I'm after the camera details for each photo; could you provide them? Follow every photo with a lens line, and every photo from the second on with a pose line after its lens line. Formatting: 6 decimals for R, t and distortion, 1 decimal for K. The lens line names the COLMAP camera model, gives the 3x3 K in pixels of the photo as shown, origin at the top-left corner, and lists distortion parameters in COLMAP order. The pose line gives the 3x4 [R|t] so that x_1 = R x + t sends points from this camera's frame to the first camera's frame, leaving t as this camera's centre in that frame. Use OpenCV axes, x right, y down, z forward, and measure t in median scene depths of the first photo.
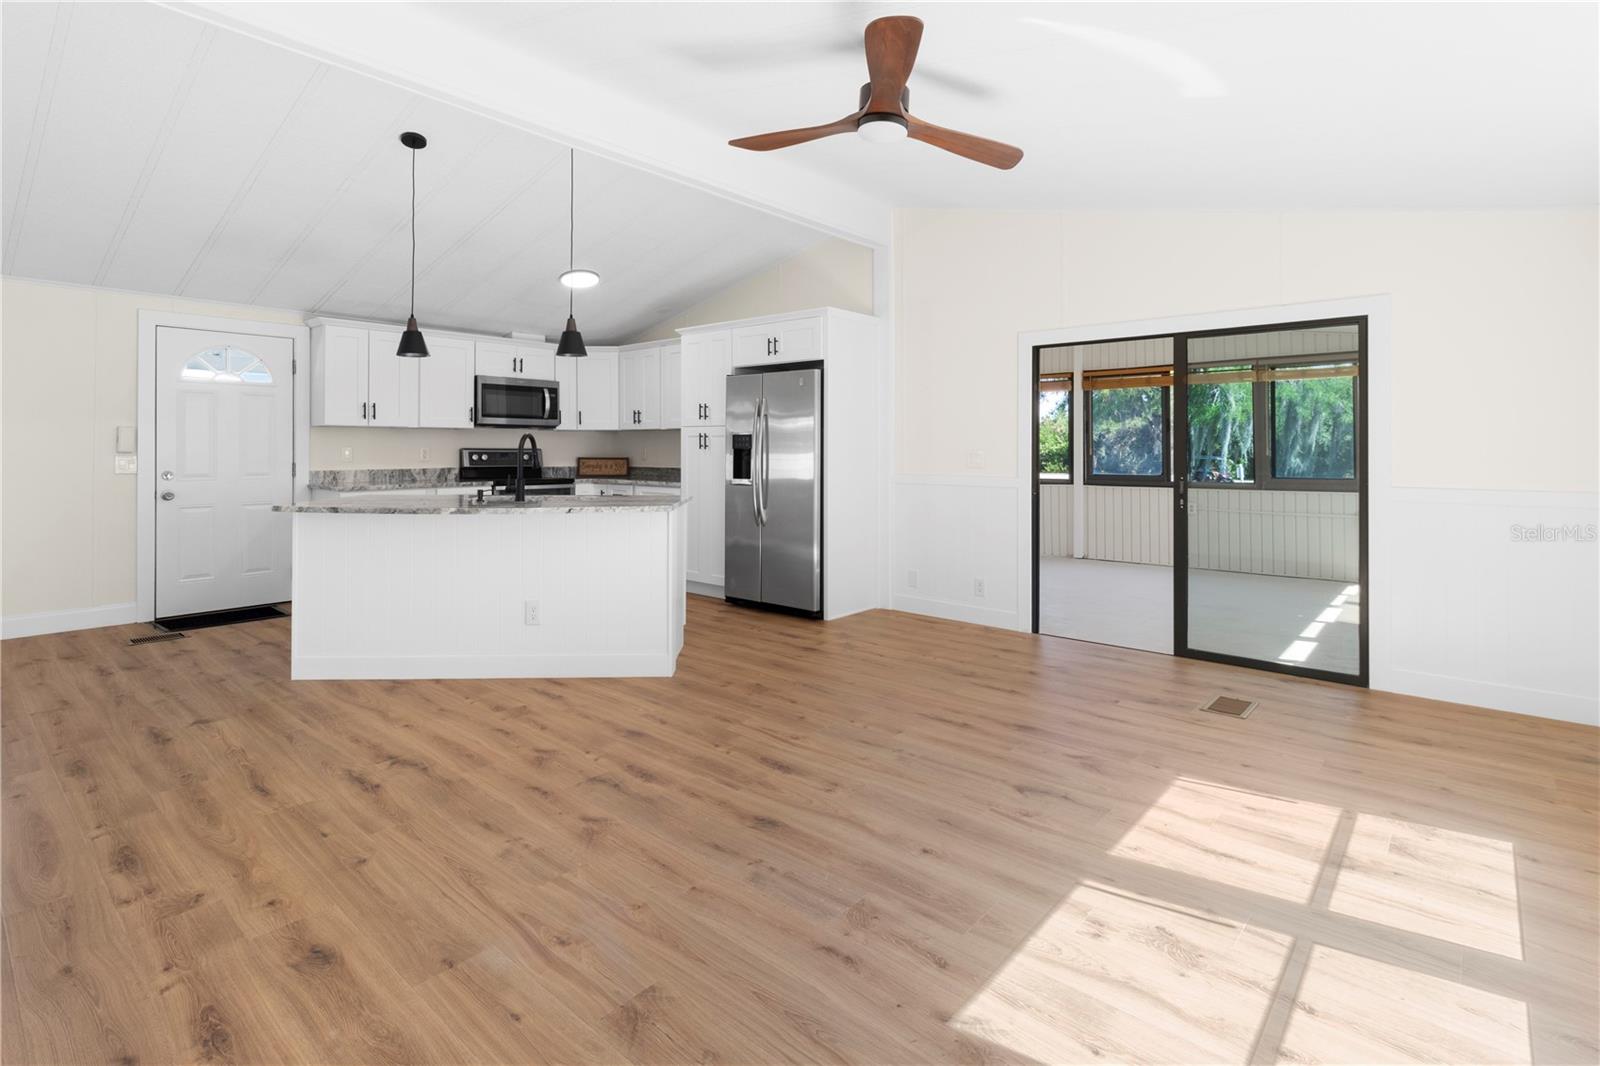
lens RADIAL K [[775.1, 0, 814.8], [0, 775.1, 442.8], [0, 0, 1]] dist [0.000640, 0.000248]
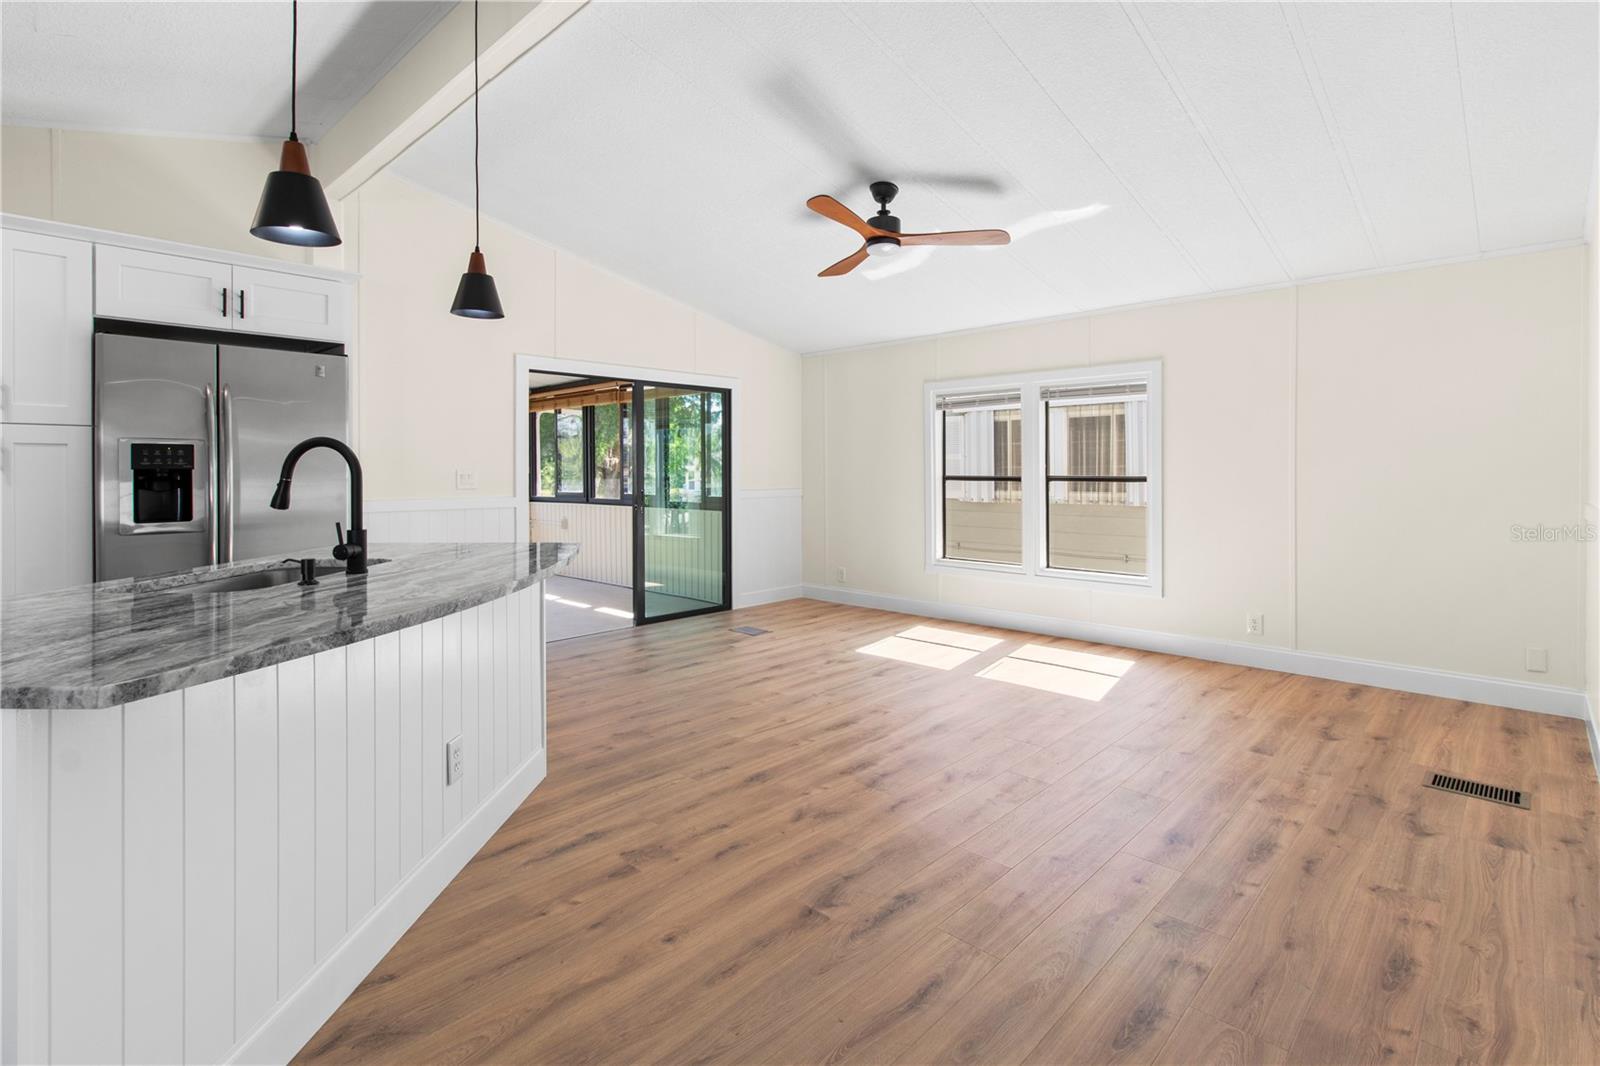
lens RADIAL K [[759.5, 0, 819.3], [0, 759.5, 481.8], [0, 0, 1]] dist [-0.000144, -0.000052]
pose [[0.040582, -0.017746, 0.999019, -0.629303], [-0.005860, 0.999821, 0.017998, 0.004120], [-0.999159, -0.006585, 0.040471, 0.498740]]
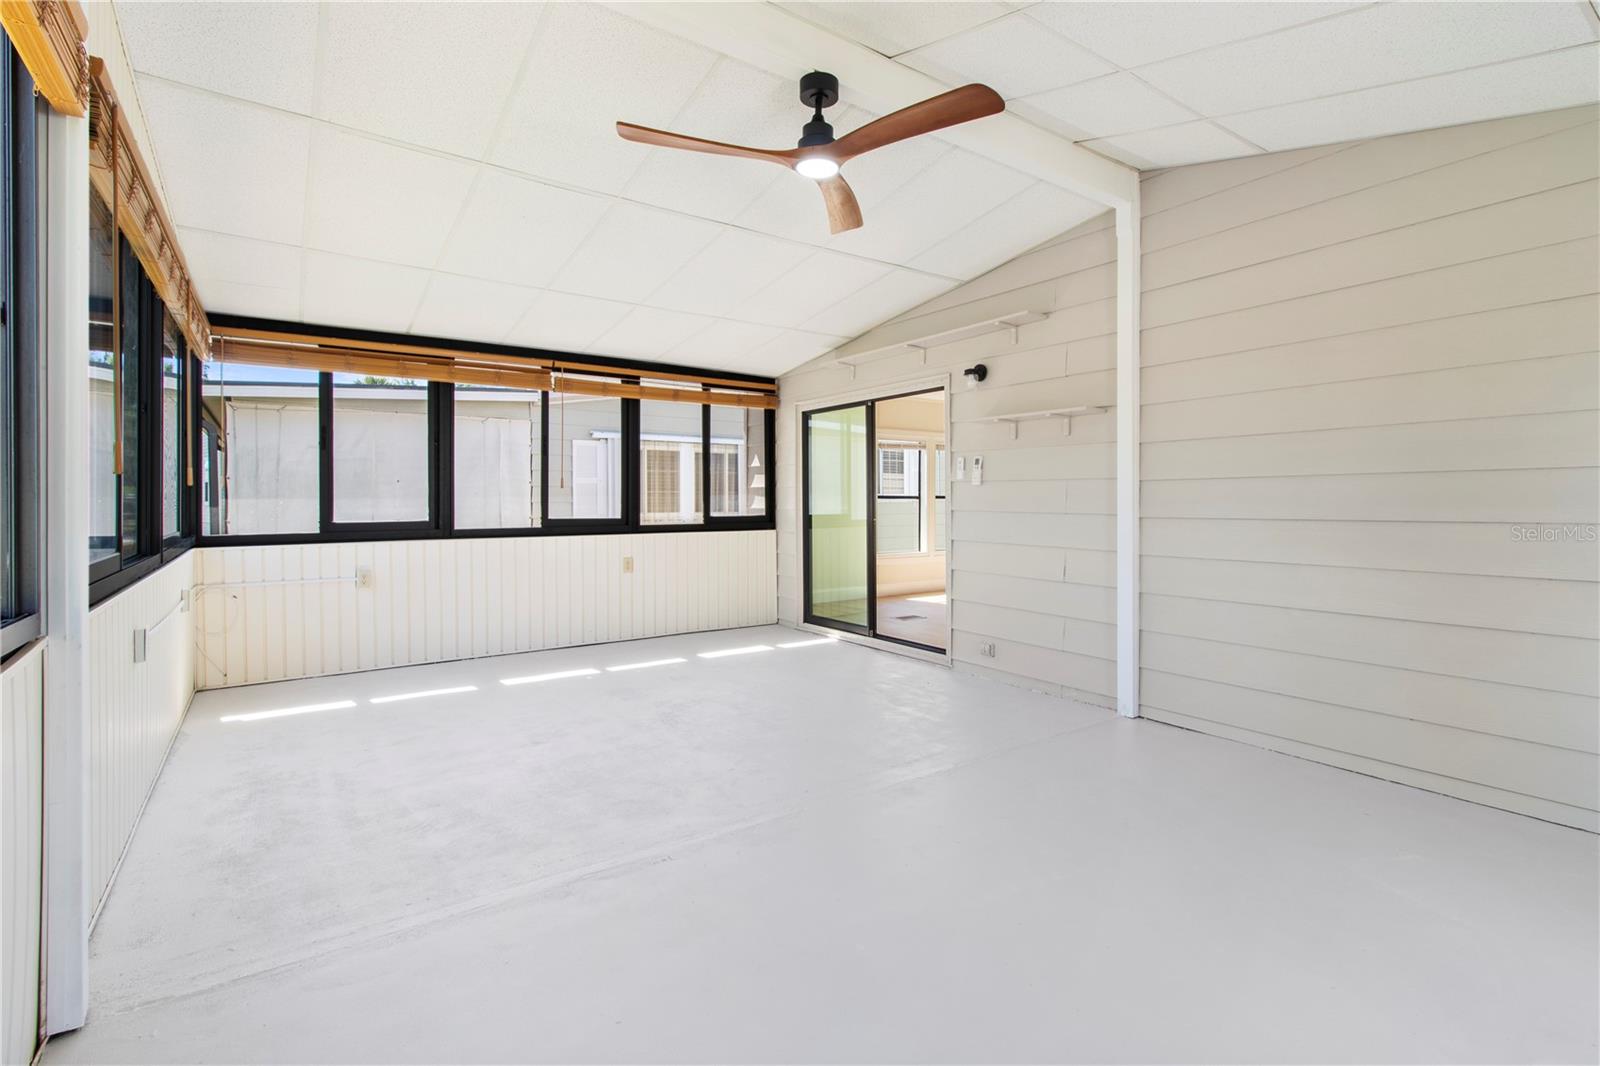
lens RADIAL K [[753.9, 0, 815.1], [0, 753.9, 505.8], [0, 0, 1]] dist [-0.000792, -0.000468]
pose [[-0.972771, -0.001196, 0.231766, 0.207253], [-0.002500, 0.999983, -0.005333, 0.041466], [-0.231756, -0.005768, -0.972757, 1.816110]]
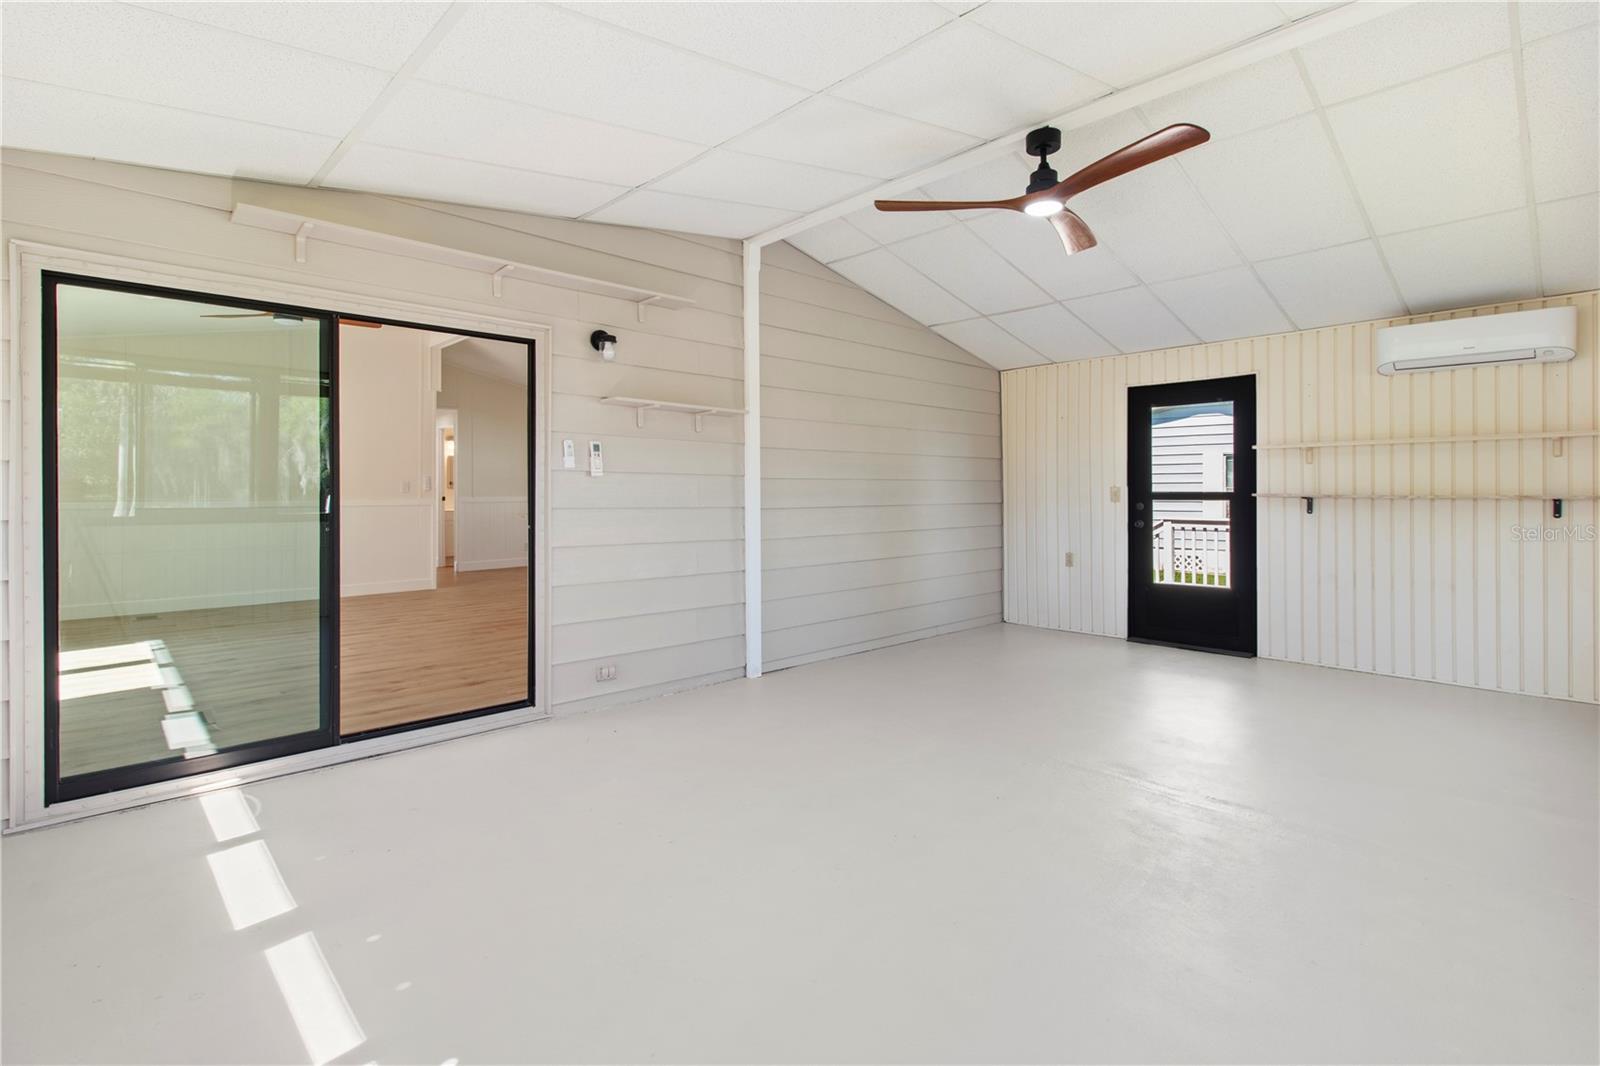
lens RADIAL K [[751.7, 0, 817.1], [0, 751.7, 488.6], [0, 0, 1]] dist [0.002748, -0.000692]
pose [[-0.090051, -0.006897, -0.995913, 0.910273], [0.008403, 0.999935, -0.007685, 0.031754], [0.995902, -0.009061, -0.089987, 1.205128]]
